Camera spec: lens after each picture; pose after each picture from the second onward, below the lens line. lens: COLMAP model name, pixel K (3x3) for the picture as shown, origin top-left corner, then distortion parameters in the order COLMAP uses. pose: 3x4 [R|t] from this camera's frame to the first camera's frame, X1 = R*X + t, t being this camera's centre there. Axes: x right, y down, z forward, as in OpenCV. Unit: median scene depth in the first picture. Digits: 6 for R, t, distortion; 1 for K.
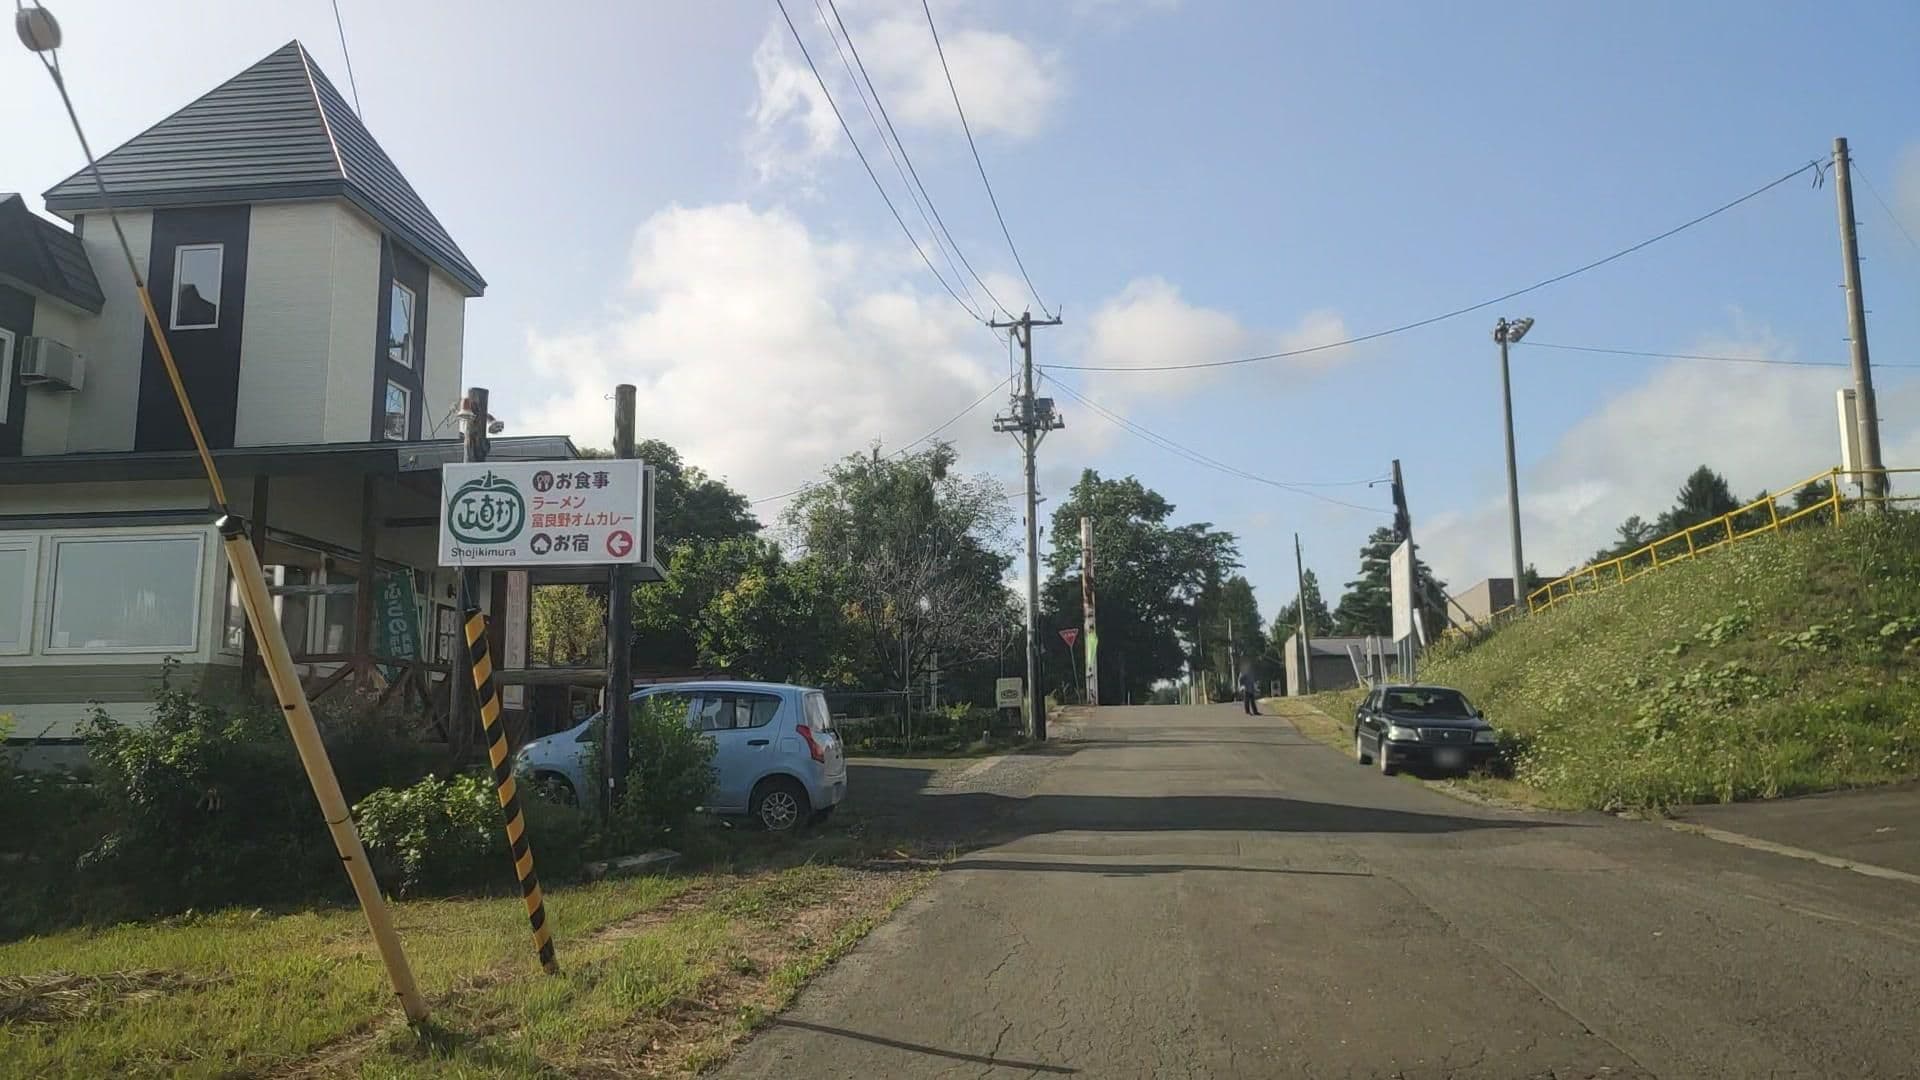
lens RADIAL K [[1491.6, 0, 947.2], [0, 1491.6, 491.4], [0, 0, 1]] dist [-0.011380, -0.019719]
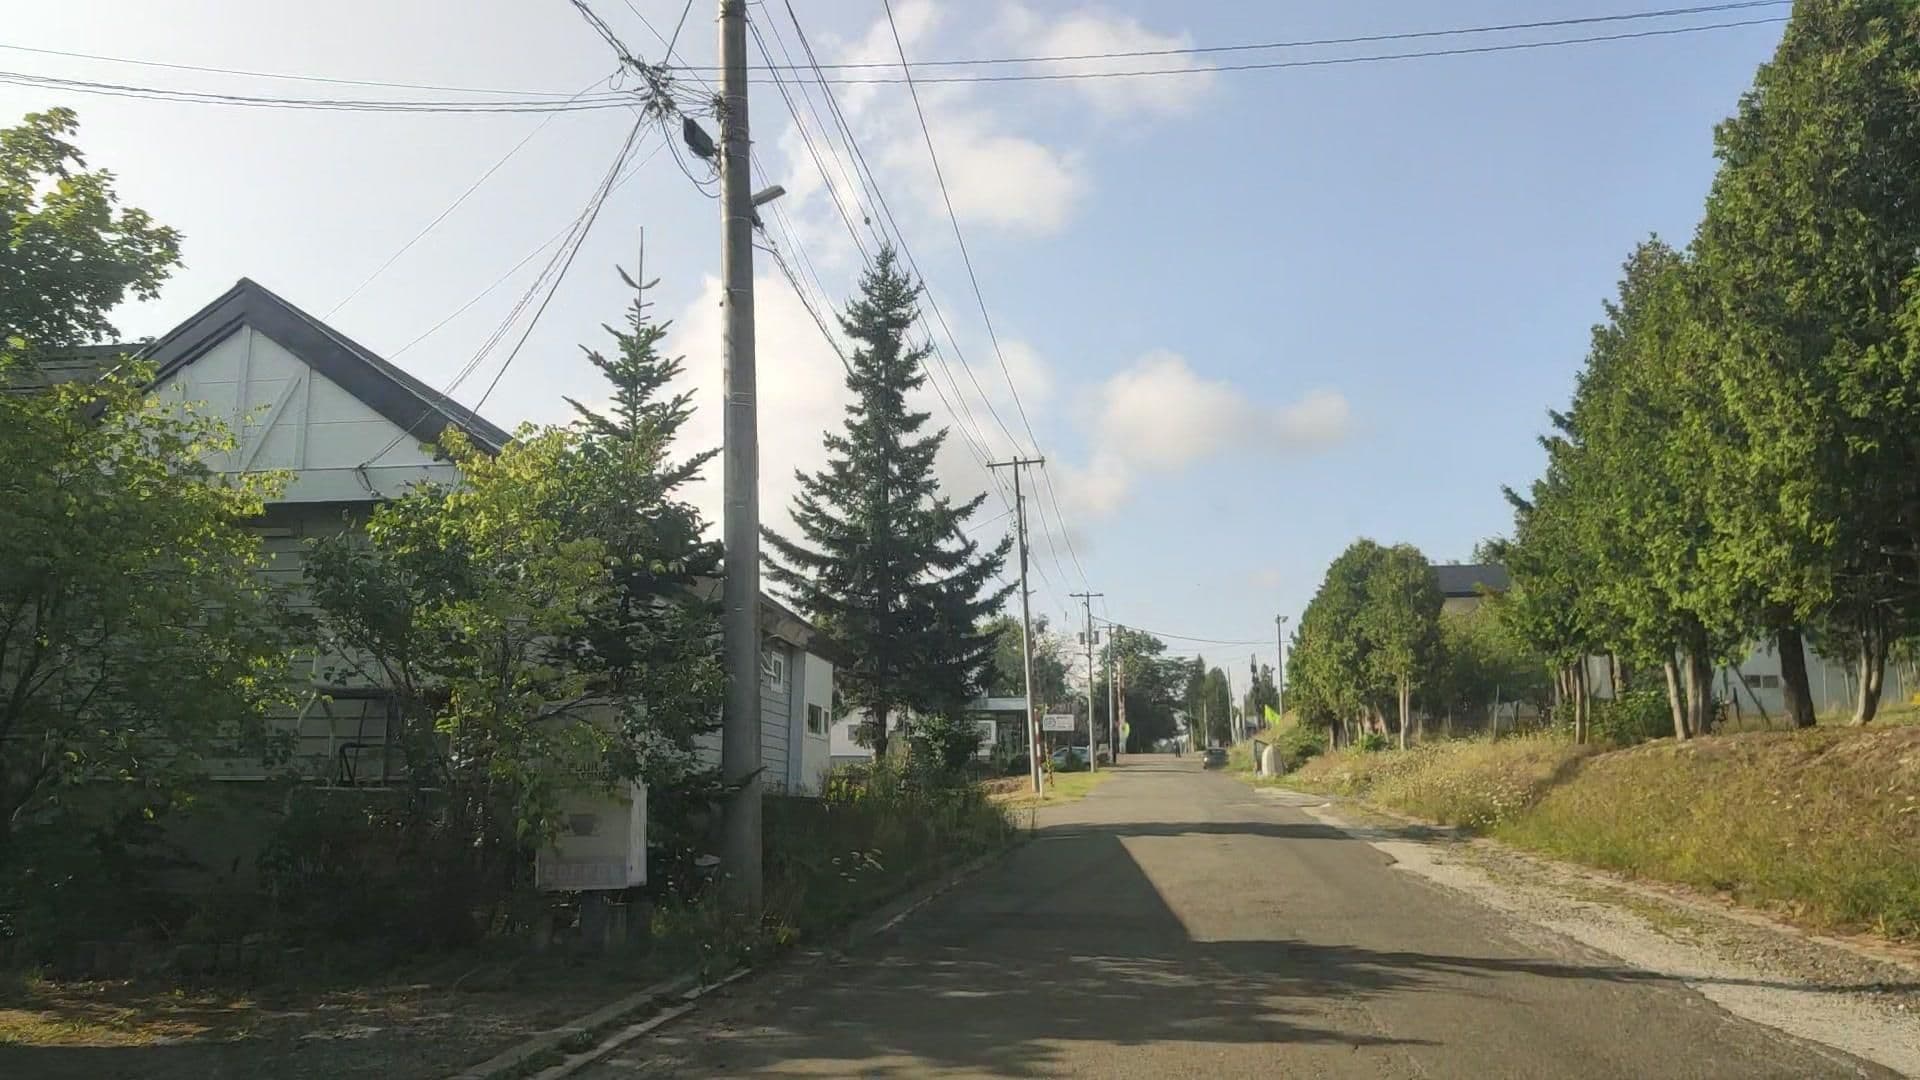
lens RADIAL K [[1491.6, 0, 965.4], [0, 1491.6, 539.3], [0, 0, 1]] dist [-0.011380, -0.019719]
pose [[0.999966, 0.006640, 0.004846, -0.106437], [-0.006622, 0.999971, -0.003695, -0.115032], [-0.004871, 0.003662, 0.999981, -0.843946]]
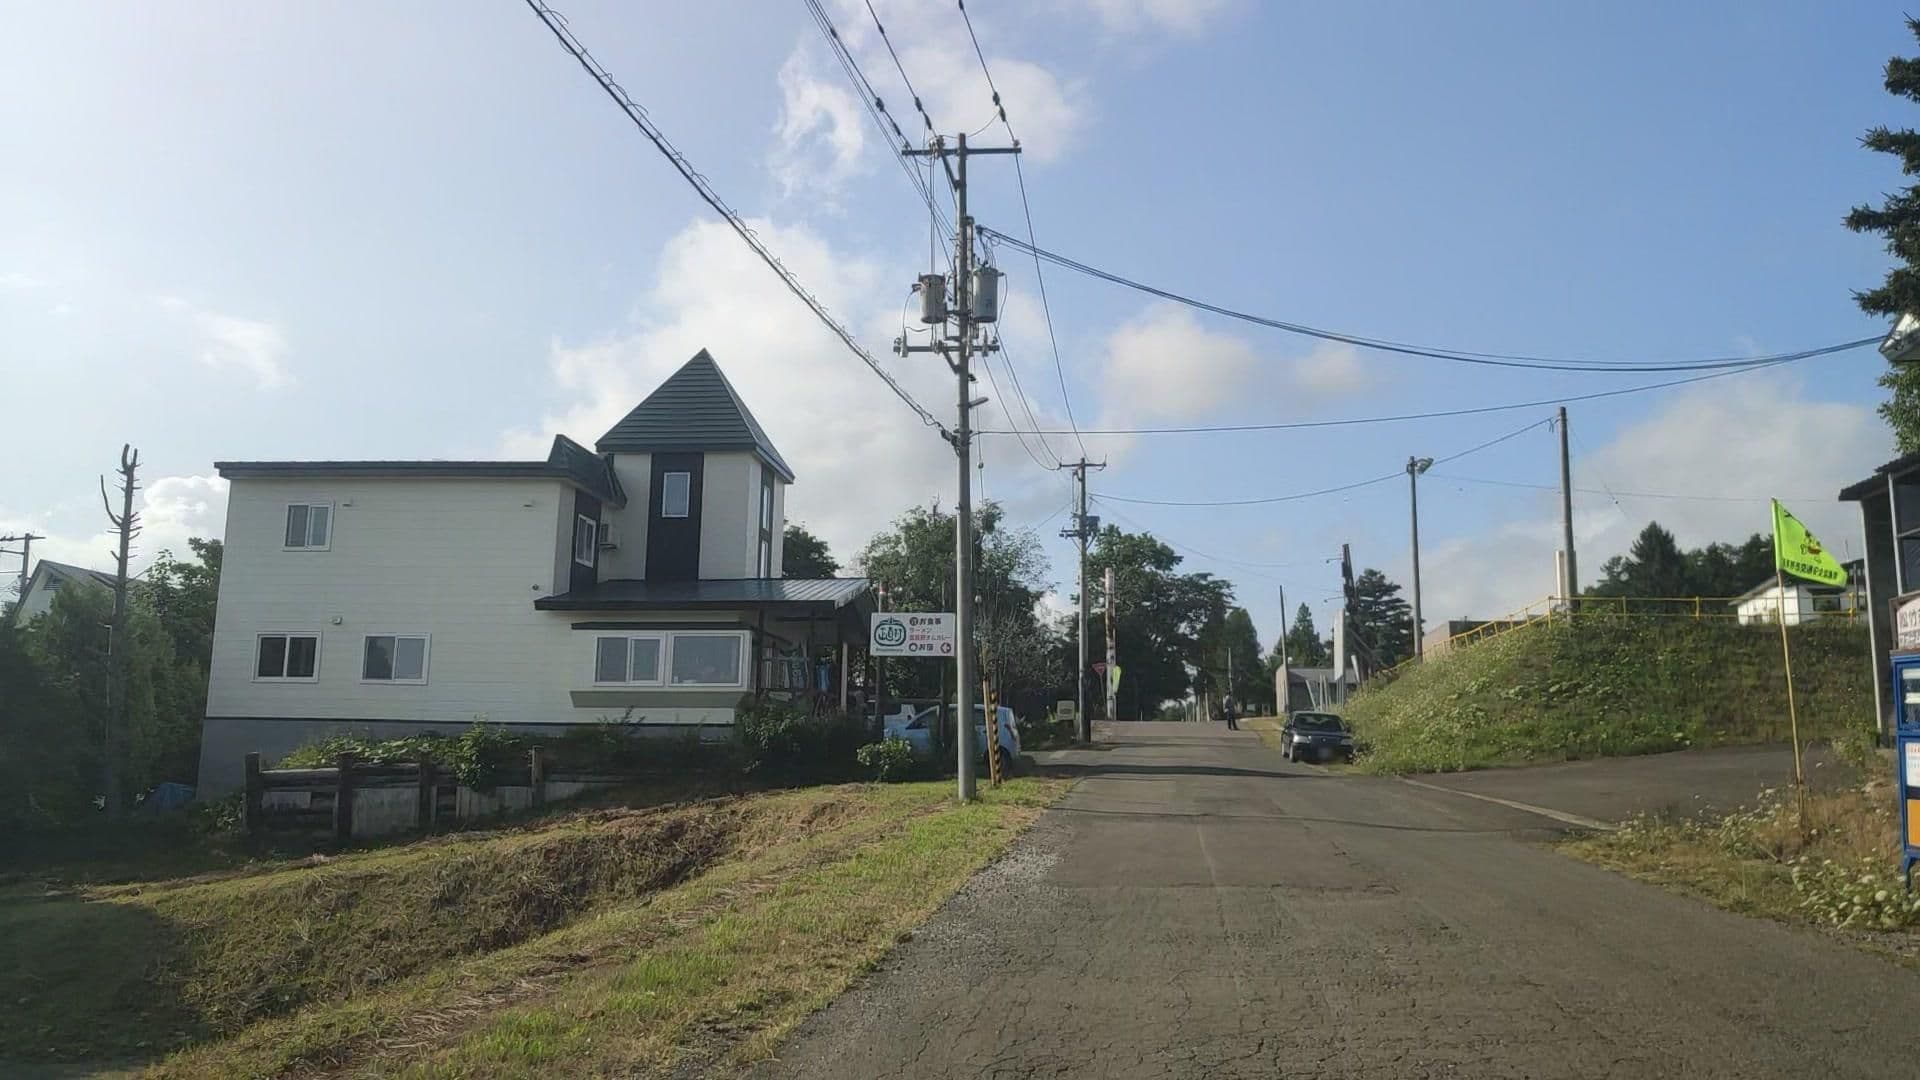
lens RADIAL K [[1491.6, 0, 958.4], [0, 1491.6, 529.3], [0, 0, 1]] dist [-0.011380, -0.019719]
pose [[0.999747, 0.022486, -0.000298, -0.028858], [-0.022478, 0.999622, 0.015813, -0.028325], [0.000654, -0.015802, 0.999875, -0.205855]]
